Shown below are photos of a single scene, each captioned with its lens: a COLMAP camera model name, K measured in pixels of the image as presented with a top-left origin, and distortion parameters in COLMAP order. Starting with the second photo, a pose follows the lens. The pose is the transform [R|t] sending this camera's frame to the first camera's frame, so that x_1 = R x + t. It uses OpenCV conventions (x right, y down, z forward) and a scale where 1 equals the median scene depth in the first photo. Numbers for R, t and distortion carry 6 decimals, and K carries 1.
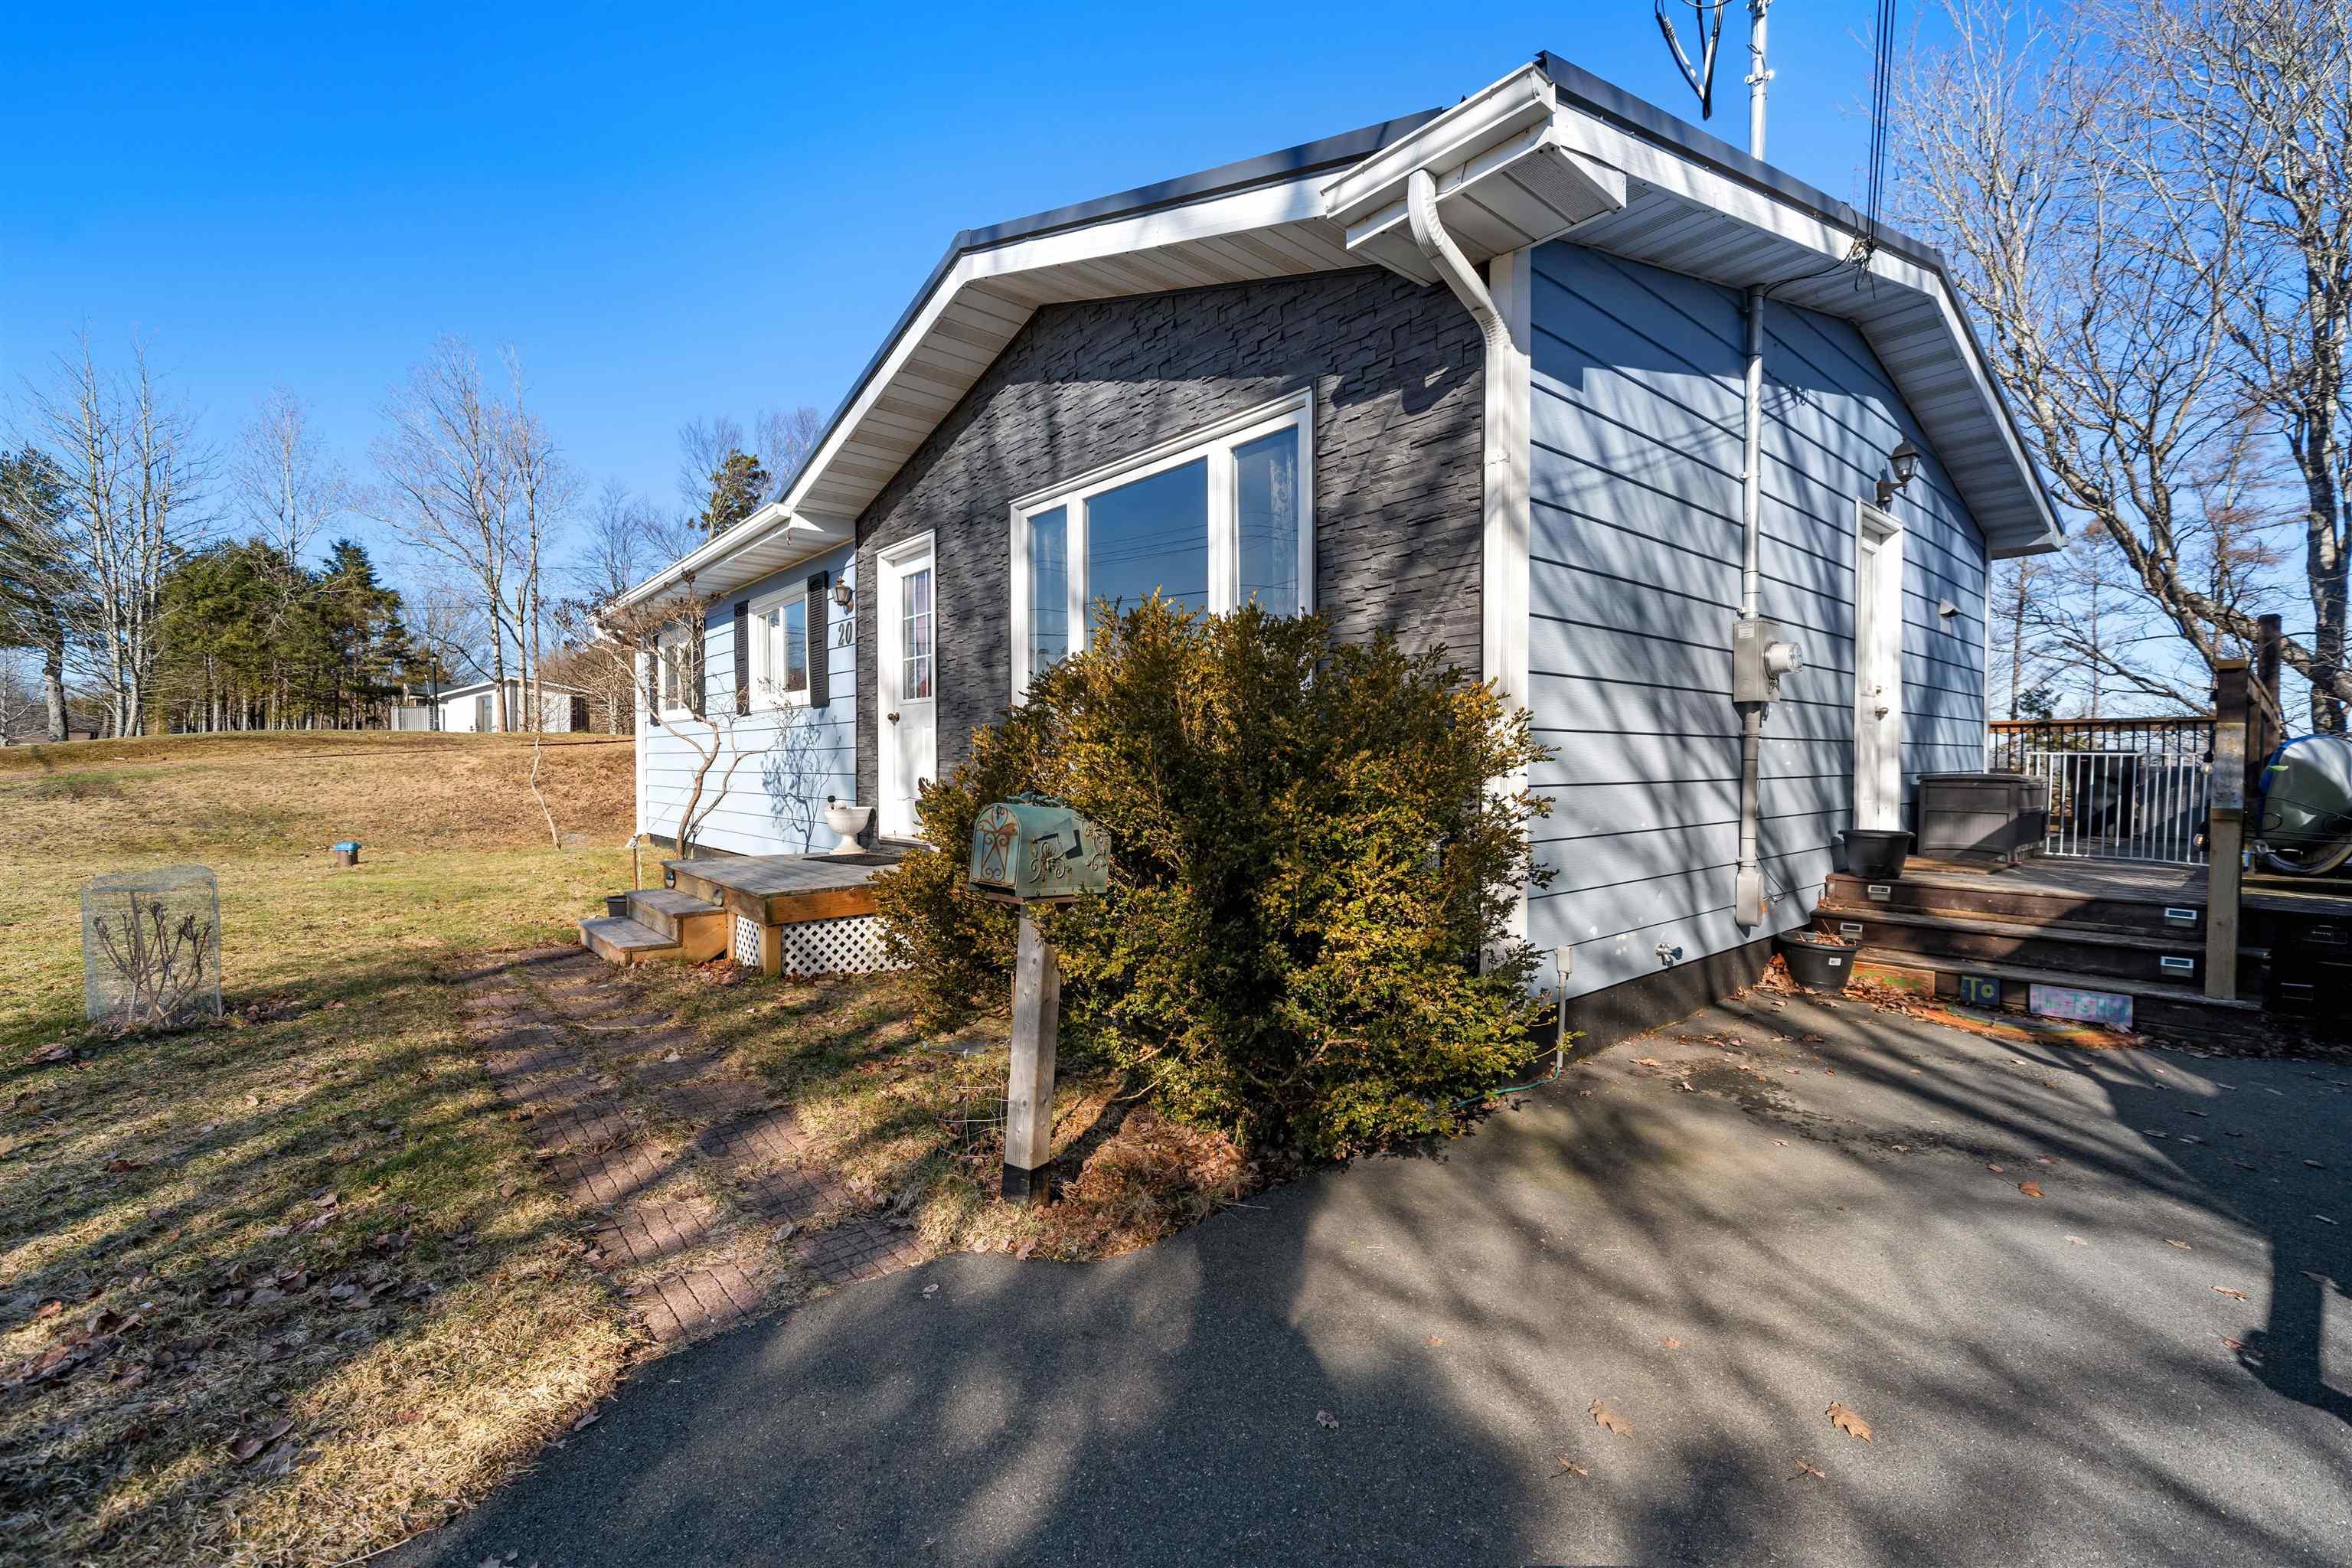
lens RADIAL K [[970.0, 0, 1170.3], [0, 970.0, 788.3], [0, 0, 1]] dist [-0.003444, -0.000178]
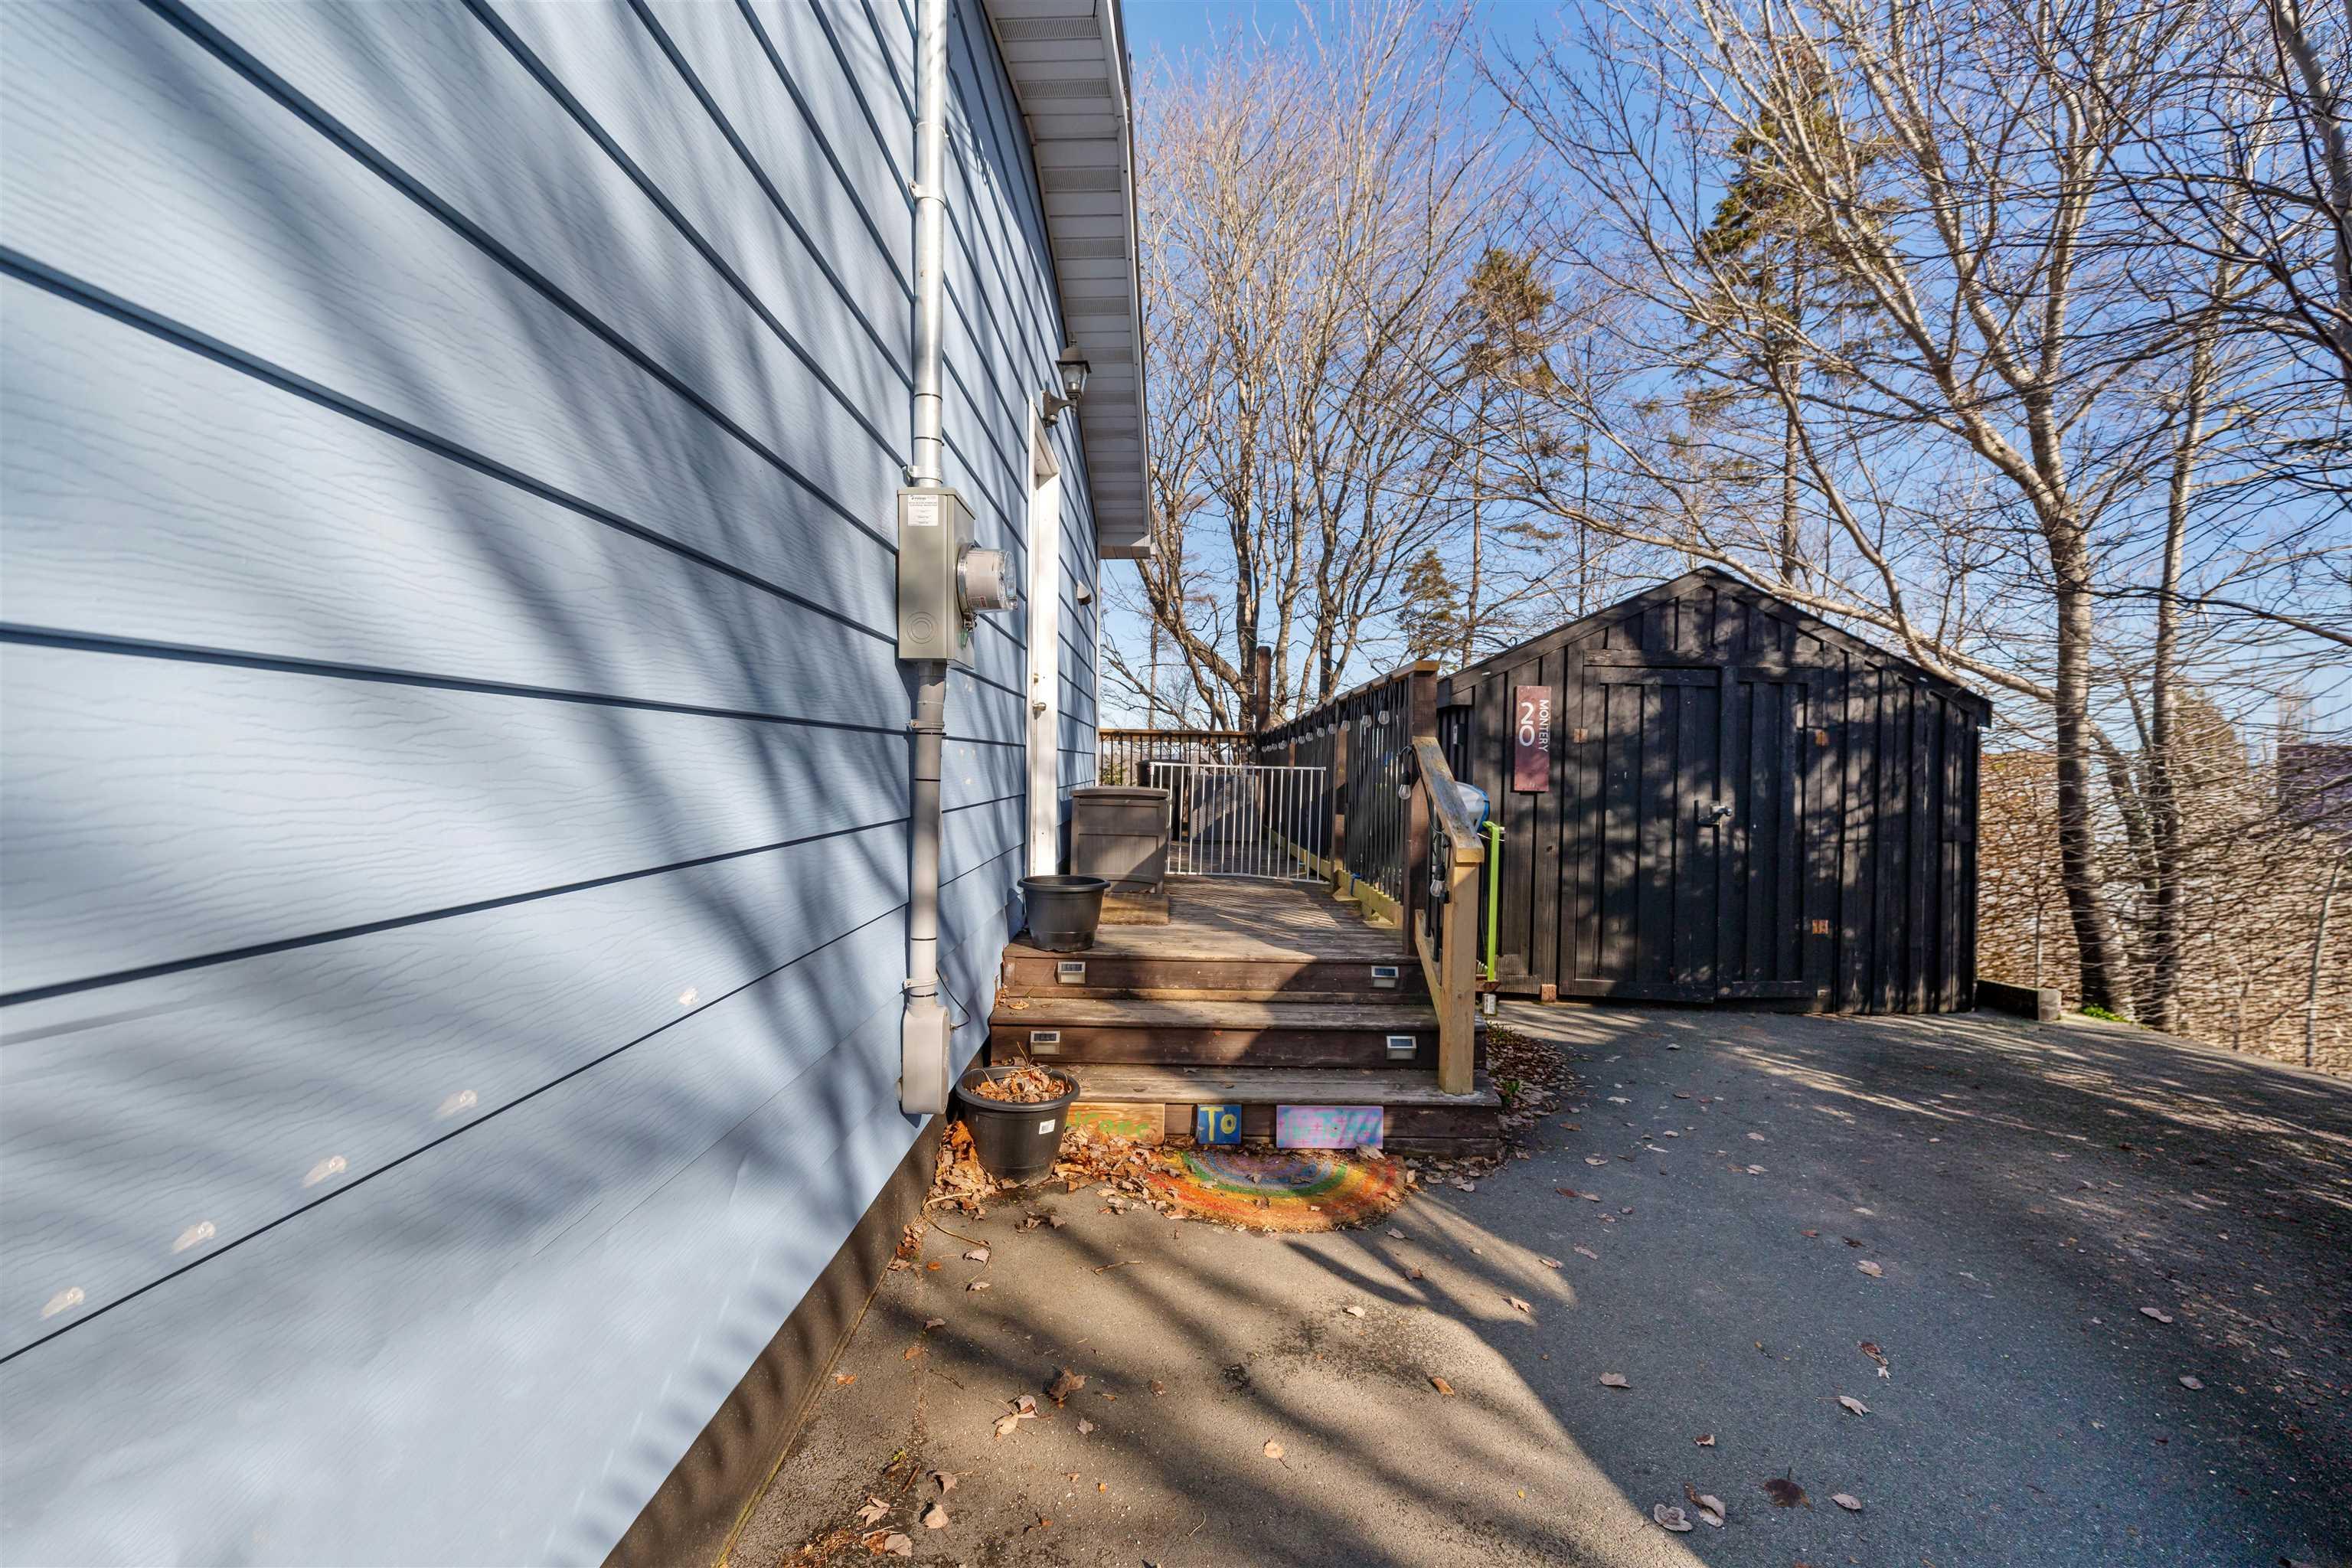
lens RADIAL K [[970.0, 0, 1171.3], [0, 970.0, 779.8], [0, 0, 1]] dist [-0.003444, -0.000178]
pose [[0.650141, -0.002005, 0.759811, 0.302670], [0.005737, 0.999981, -0.002270, -0.027745], [-0.759792, 0.005835, 0.650140, 0.581088]]
